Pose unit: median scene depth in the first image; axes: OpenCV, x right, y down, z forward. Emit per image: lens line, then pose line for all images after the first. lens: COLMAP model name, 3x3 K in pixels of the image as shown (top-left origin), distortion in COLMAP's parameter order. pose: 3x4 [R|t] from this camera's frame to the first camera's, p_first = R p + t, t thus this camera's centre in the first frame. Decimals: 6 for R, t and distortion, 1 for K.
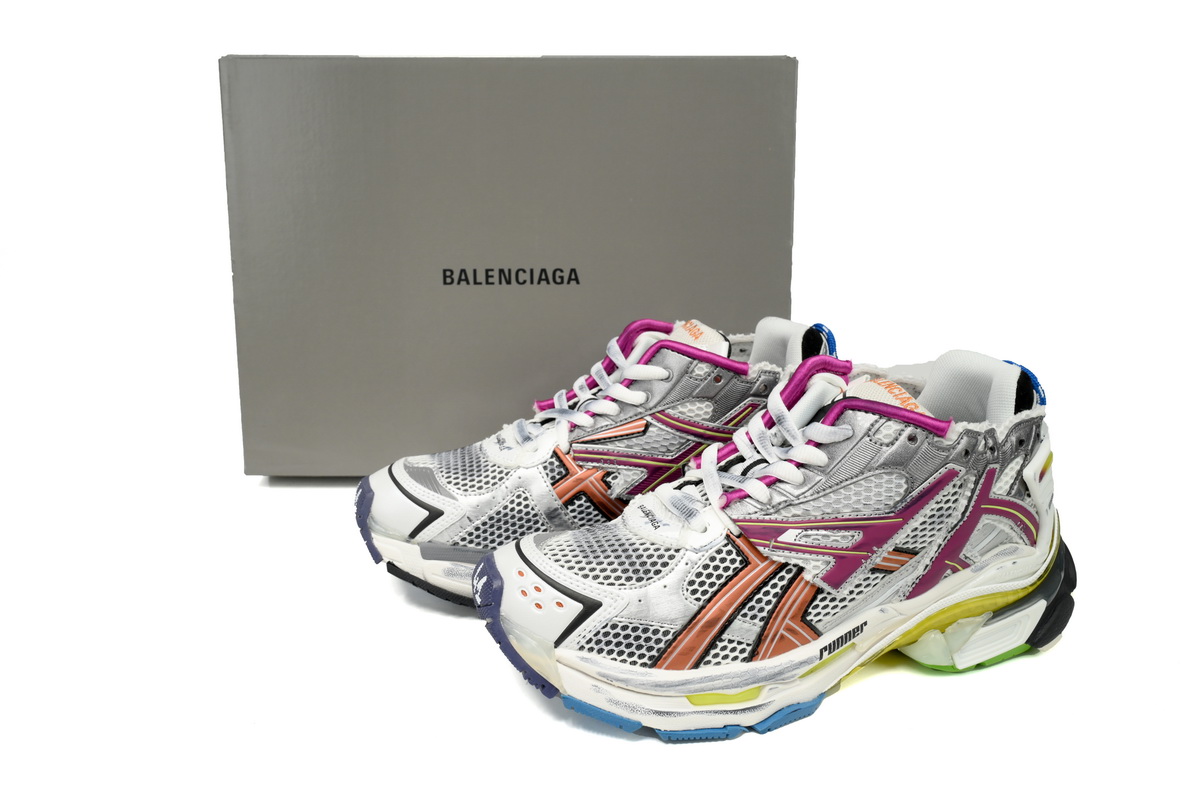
lens RADIAL K [[913.2, 0, 600.0], [0, 913.2, 400.0], [0, 0, 1]] dist [0.000646, -0.000263]
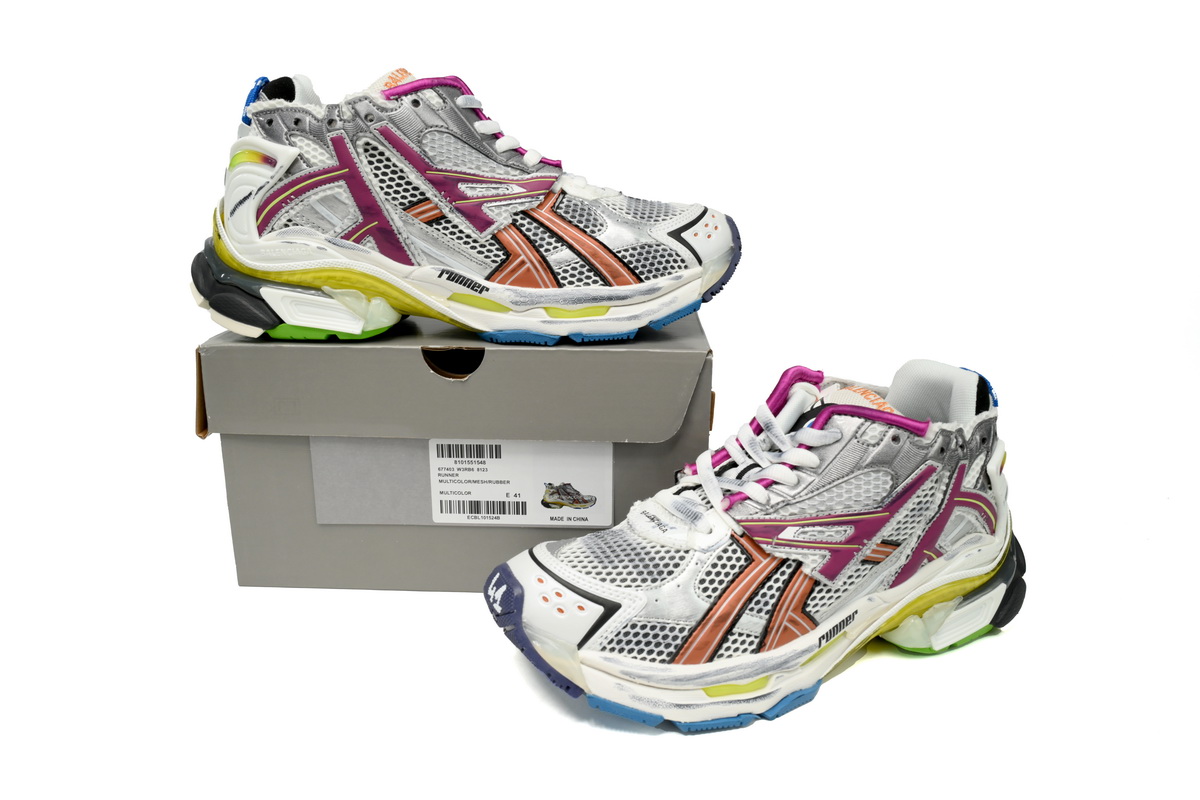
lens RADIAL K [[913.2, 0, 600.0], [0, 913.2, 400.0], [0, 0, 1]] dist [0.000646, -0.000263]
pose [[0.992124, -0.025452, 0.122645, -0.139932], [0.028641, 0.999294, -0.024309, 0.011946], [-0.121939, 0.027630, 0.992153, -0.042914]]
